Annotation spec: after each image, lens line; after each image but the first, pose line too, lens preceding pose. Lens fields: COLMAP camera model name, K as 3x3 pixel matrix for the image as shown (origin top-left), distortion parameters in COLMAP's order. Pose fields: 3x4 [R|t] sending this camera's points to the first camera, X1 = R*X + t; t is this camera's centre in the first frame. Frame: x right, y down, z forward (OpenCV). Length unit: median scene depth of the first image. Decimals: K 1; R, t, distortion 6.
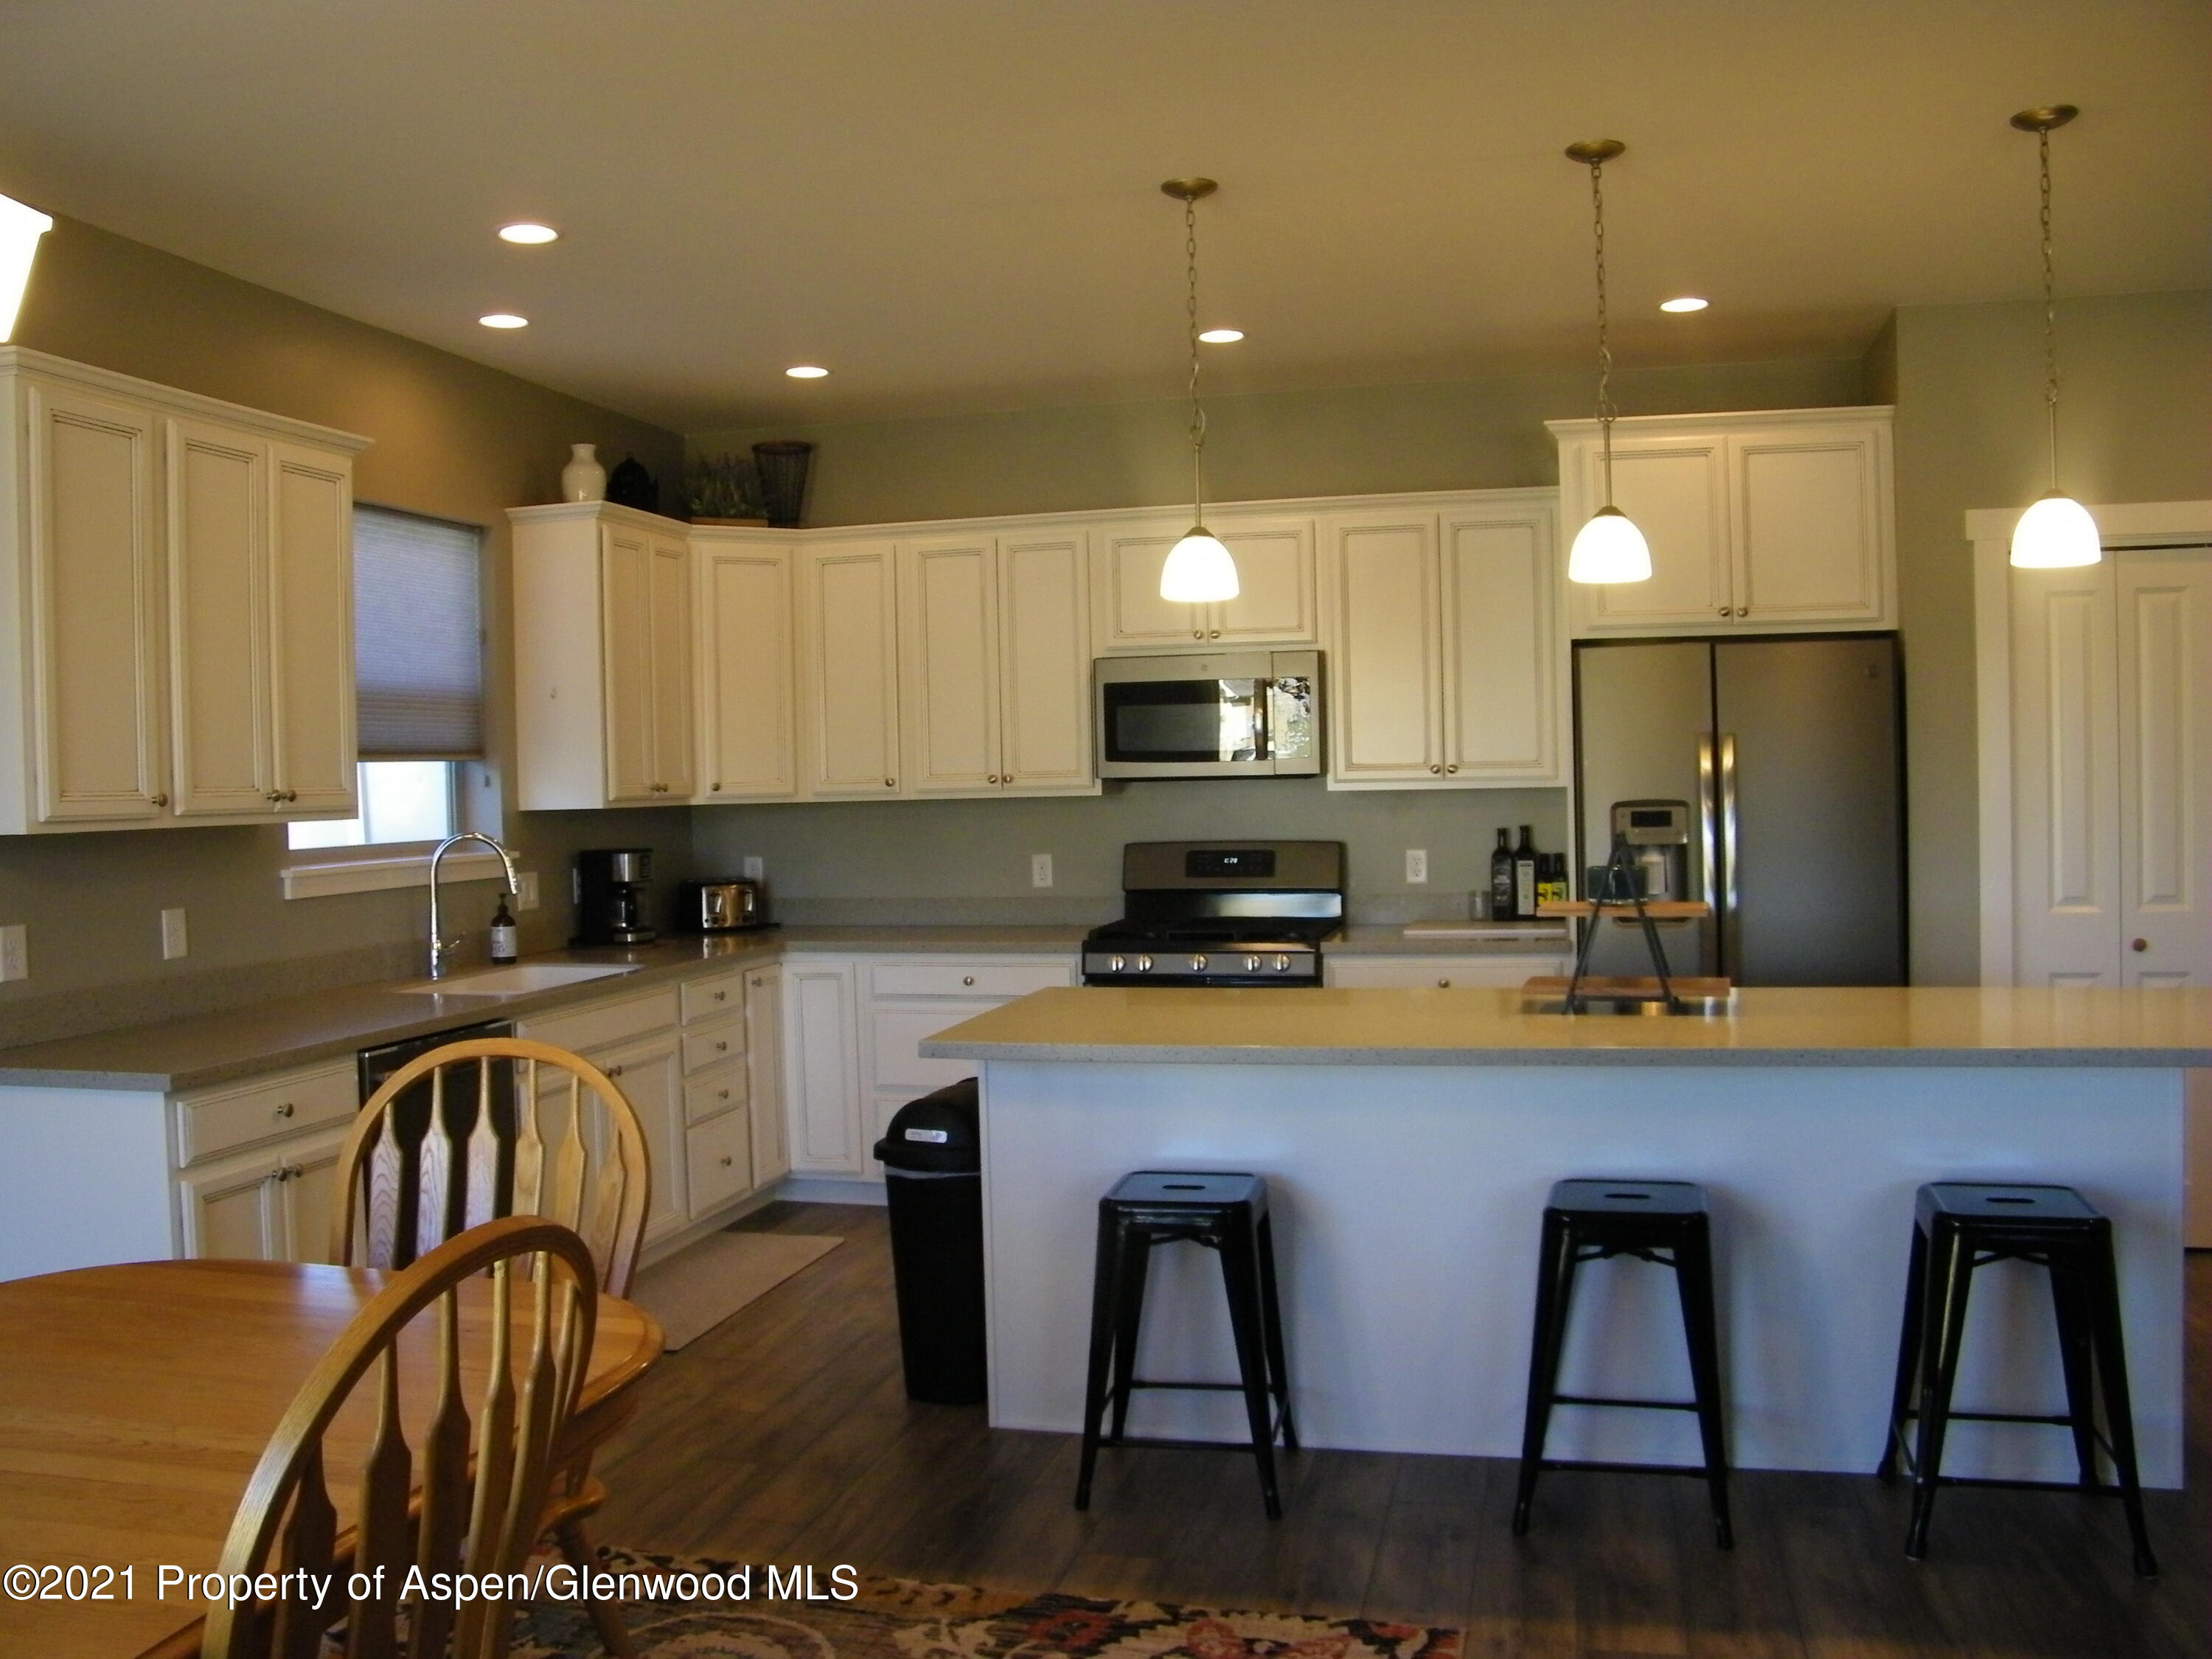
lens RADIAL K [[1870.8, 0, 1078.1], [0, 1870.8, 830.1], [0, 0, 1]] dist [-0.159833, 0.110845]
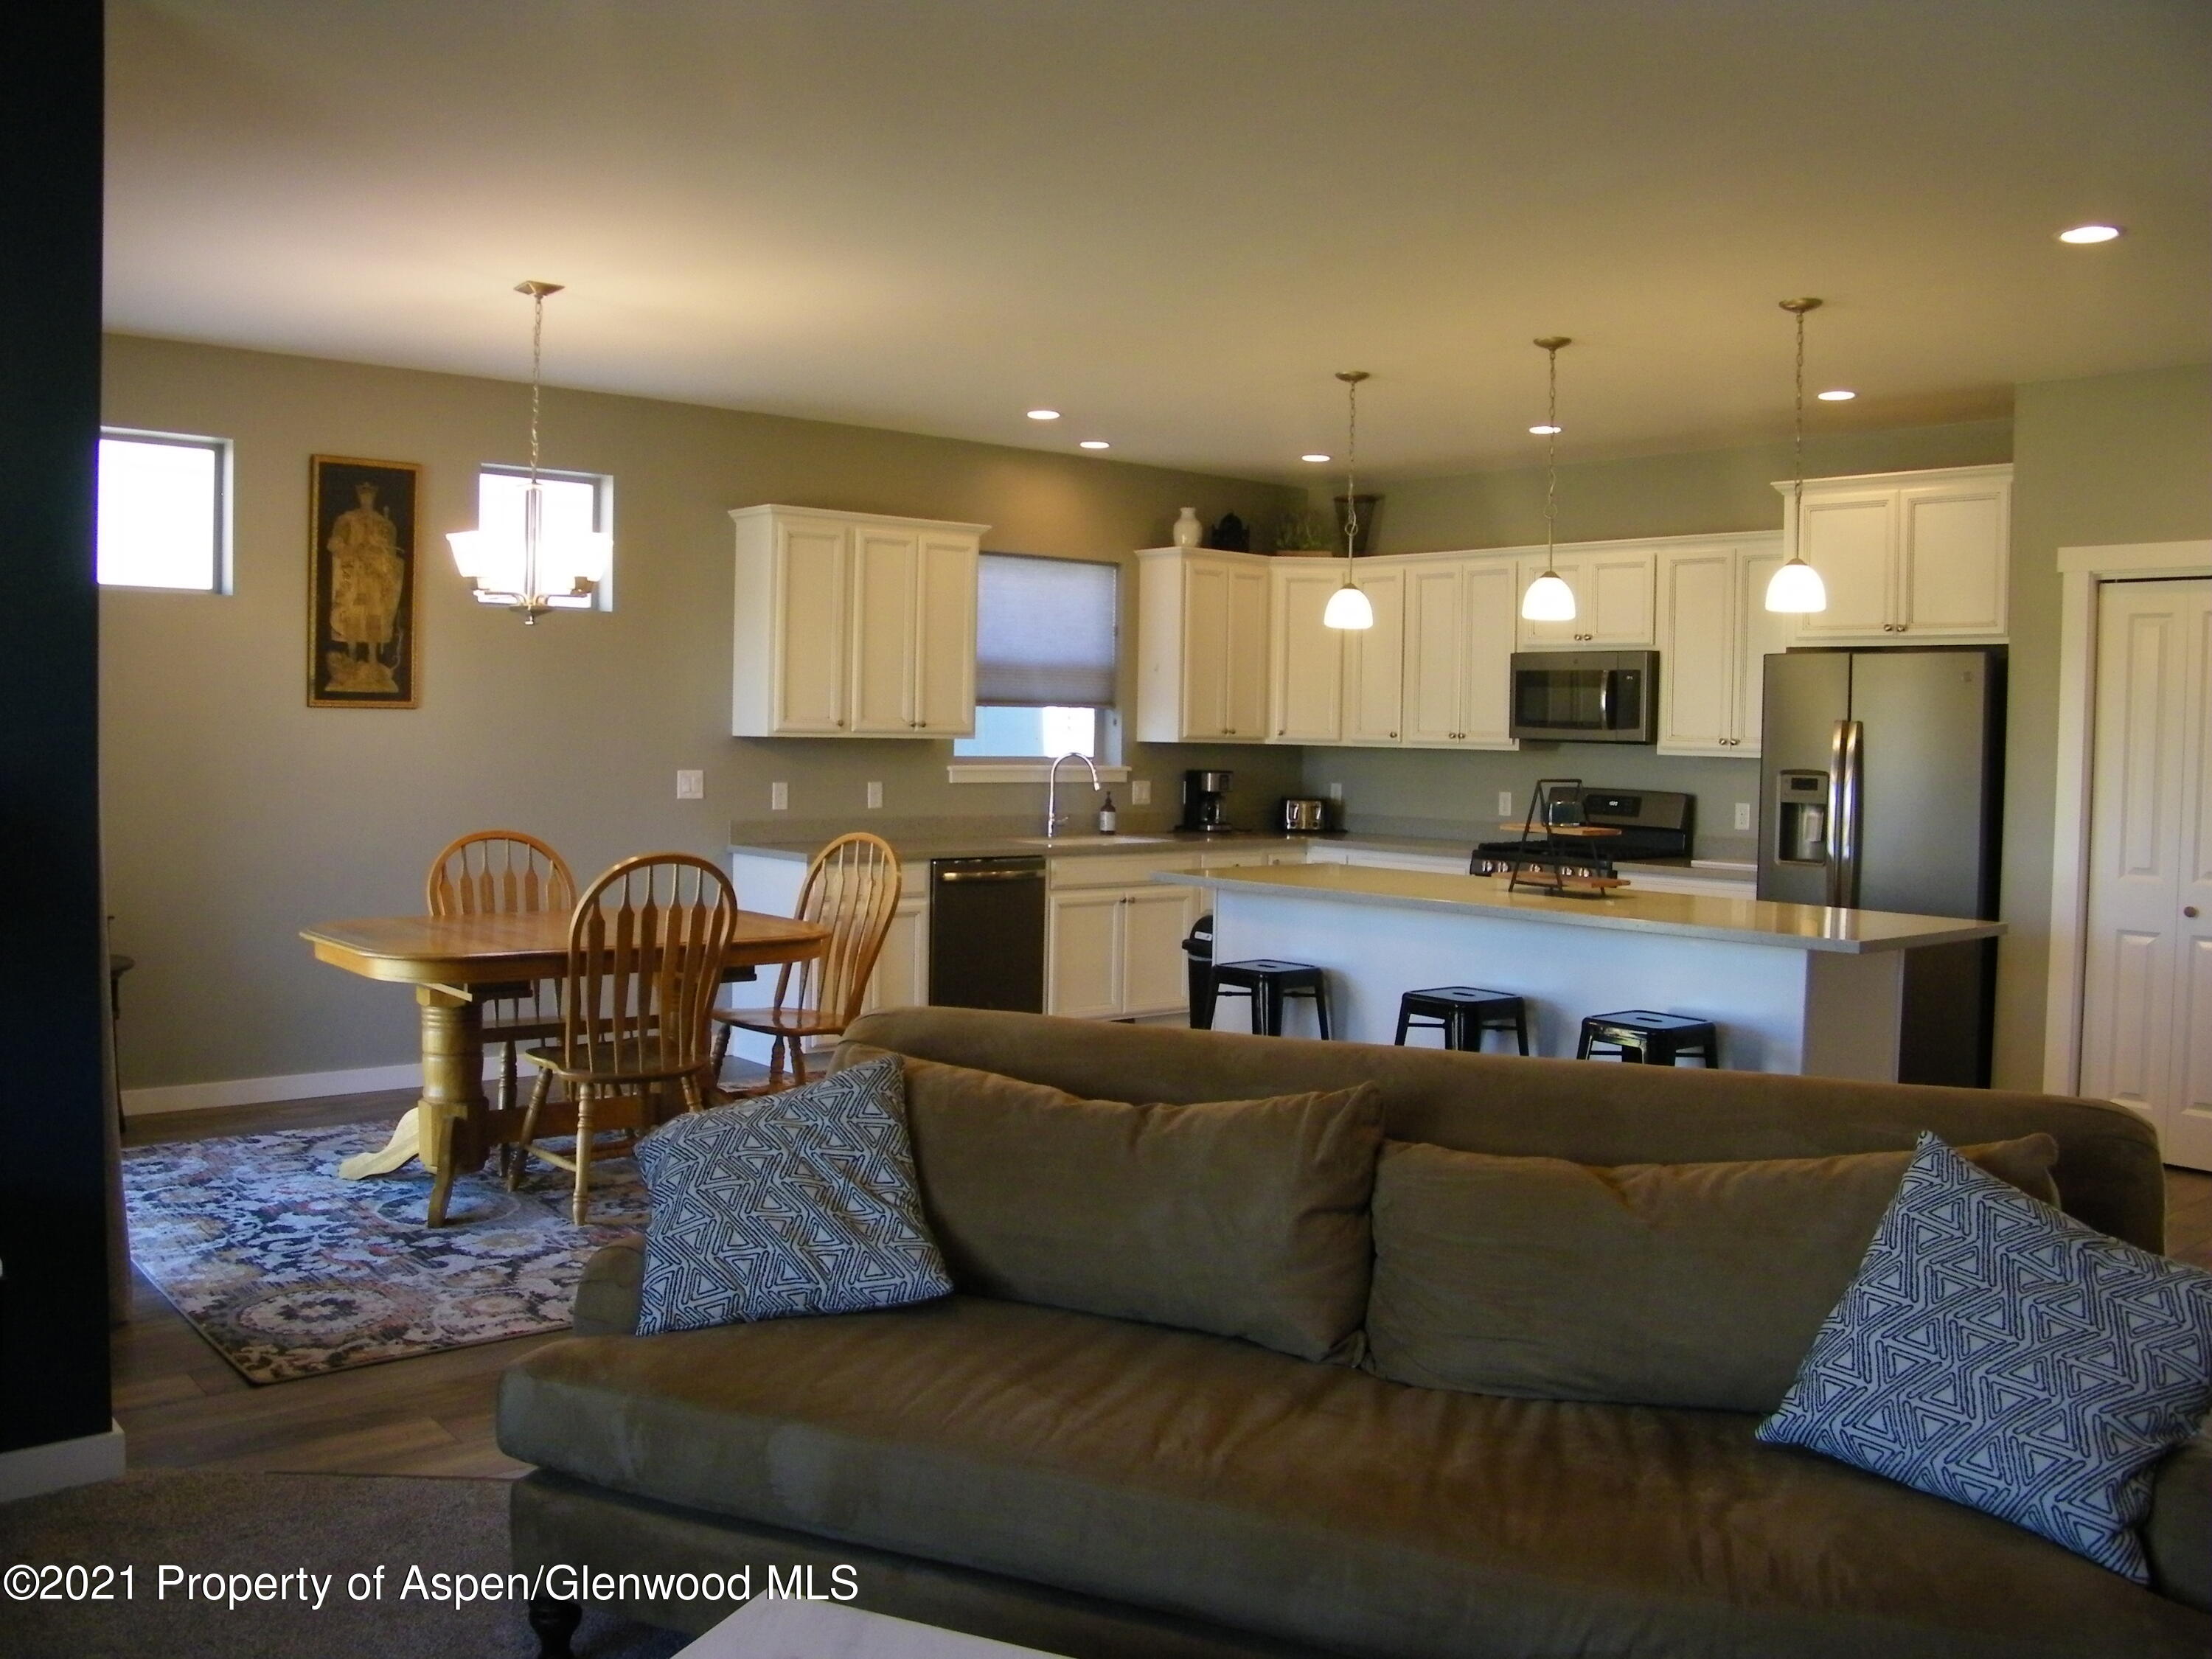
lens RADIAL K [[1870.8, 0, 1101.7], [0, 1870.8, 795.0], [0, 0, 1]] dist [-0.159833, 0.110845]
pose [[0.821768, 0.059160, -0.566743, 0.614167], [-0.054877, 0.998189, 0.024627, -0.002615], [0.567174, 0.010863, 0.823527, -0.356557]]
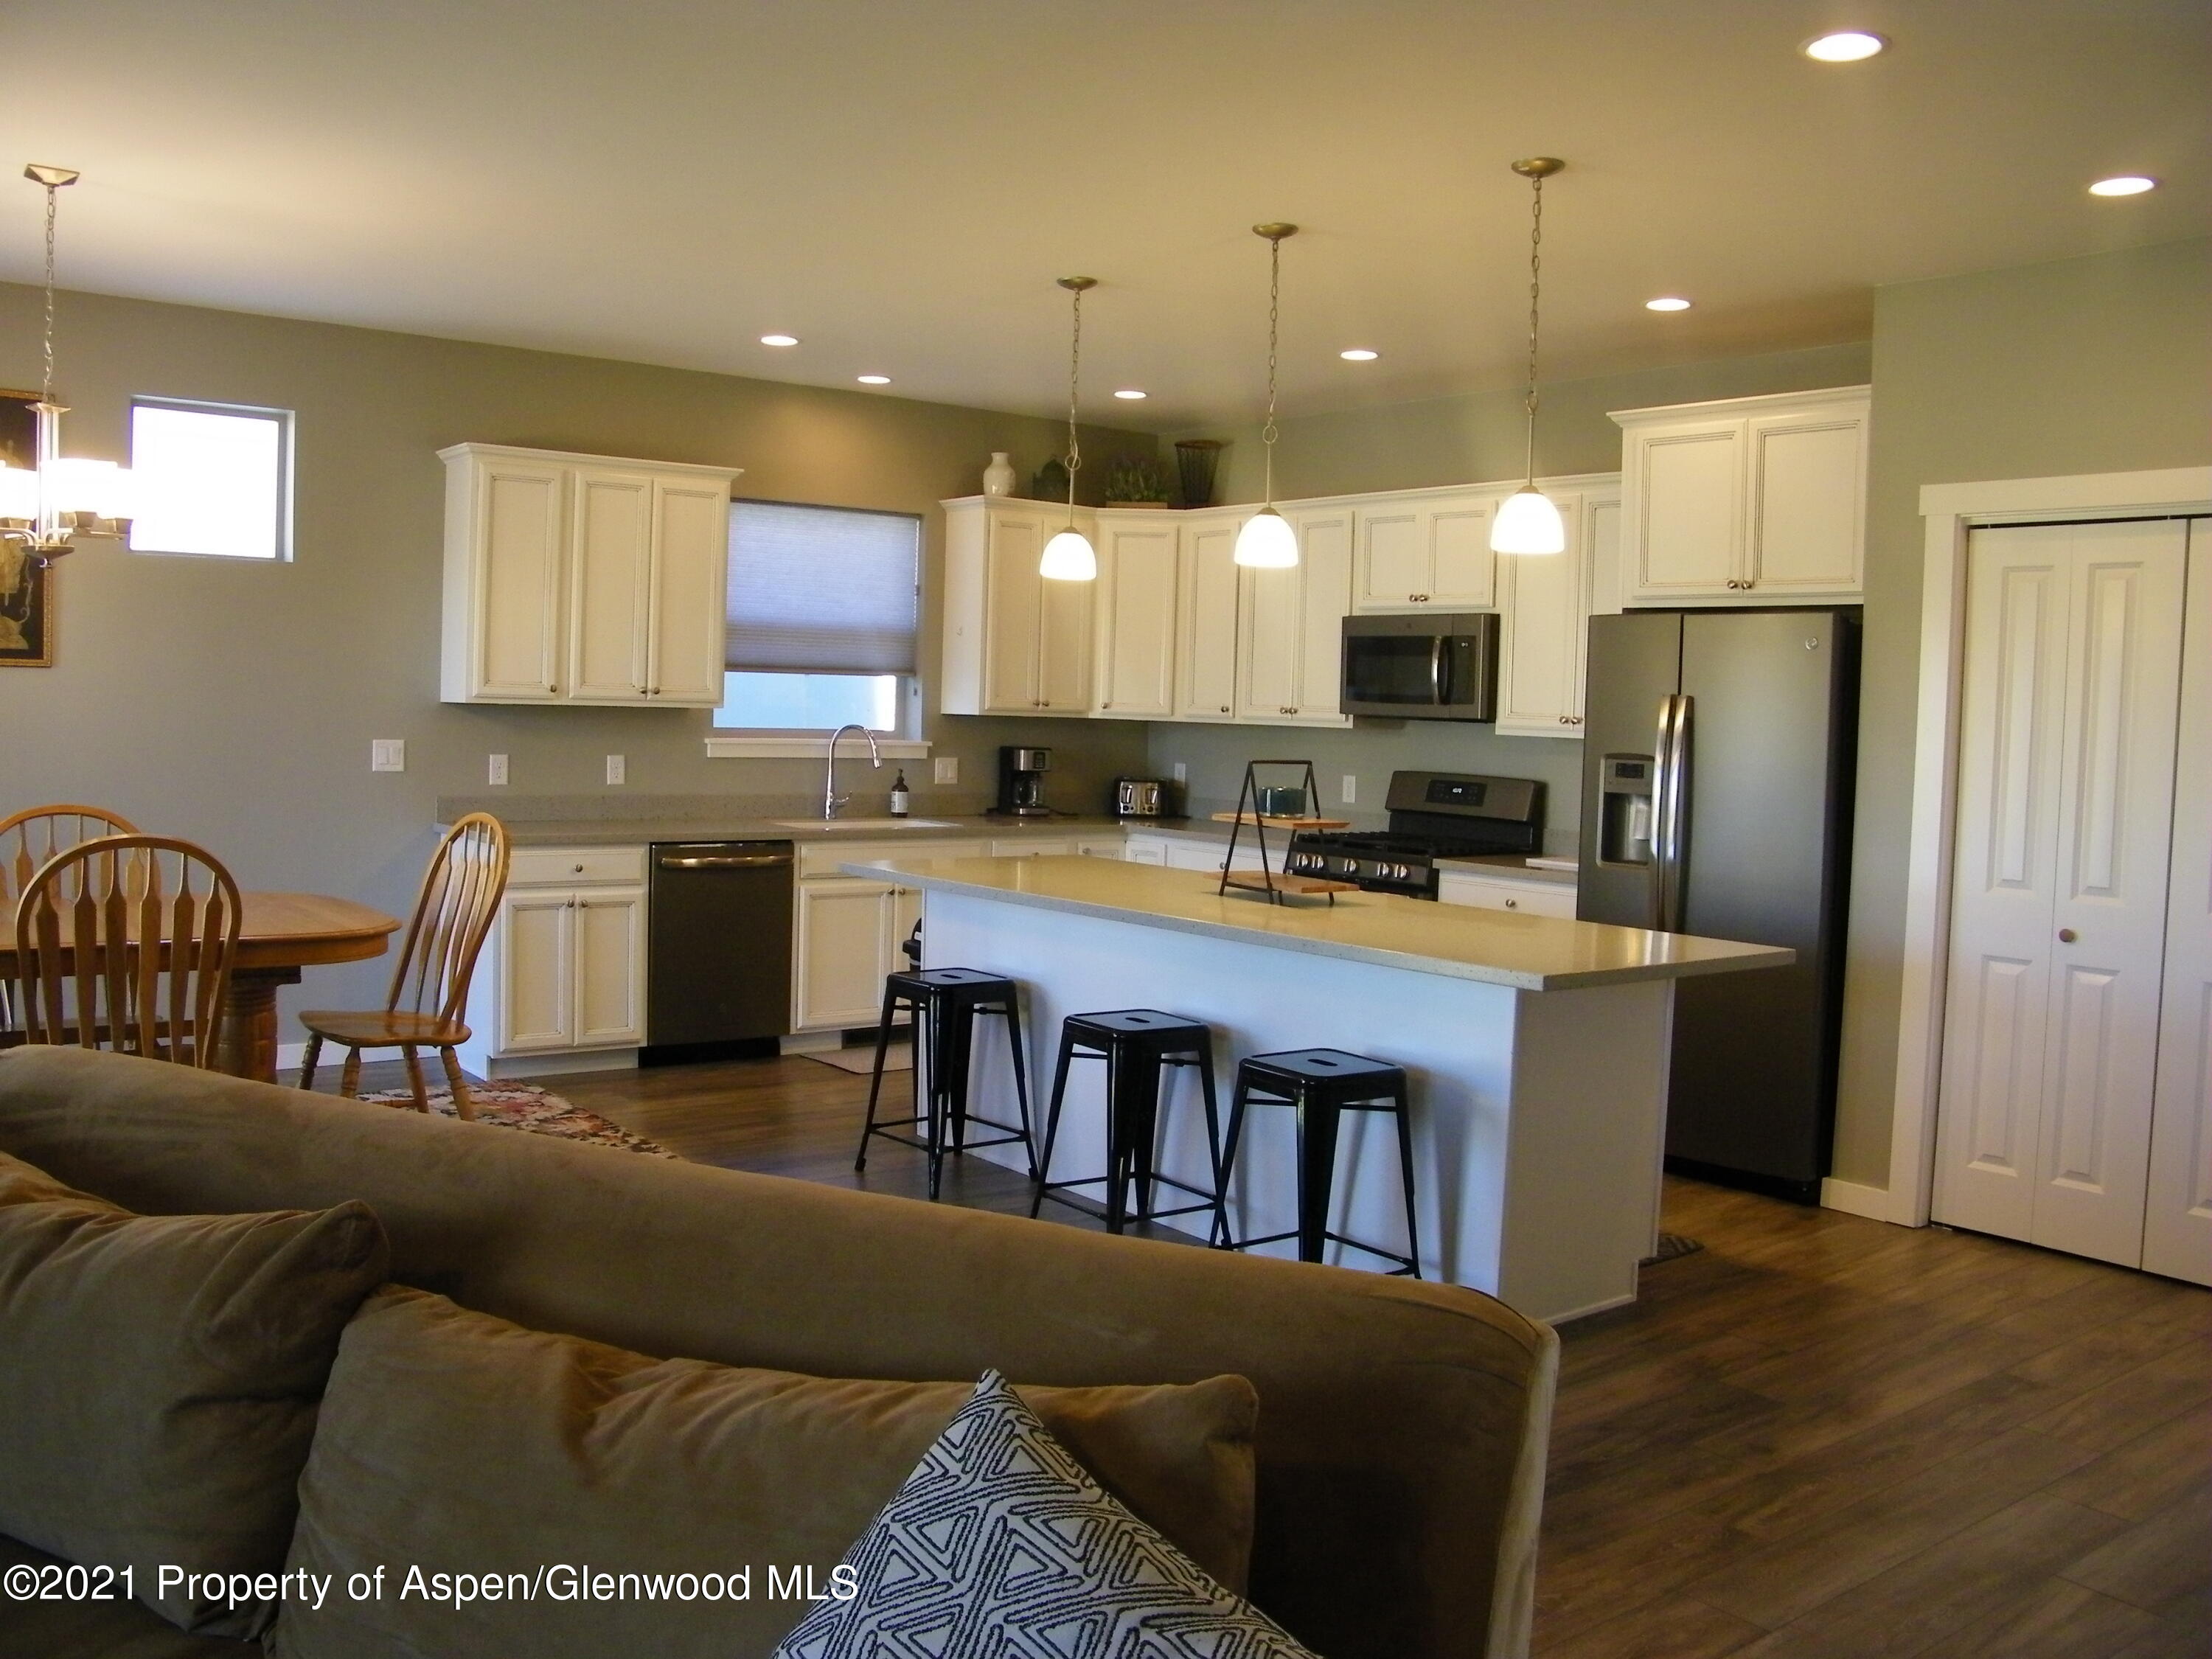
lens RADIAL K [[1870.8, 0, 1089.4], [0, 1870.8, 802.7], [0, 0, 1]] dist [-0.159833, 0.110845]
pose [[0.792585, 0.079412, -0.604569, 0.695066], [-0.066918, 0.996823, 0.043206, -0.012610], [0.606079, 0.006213, 0.795380, -0.078193]]
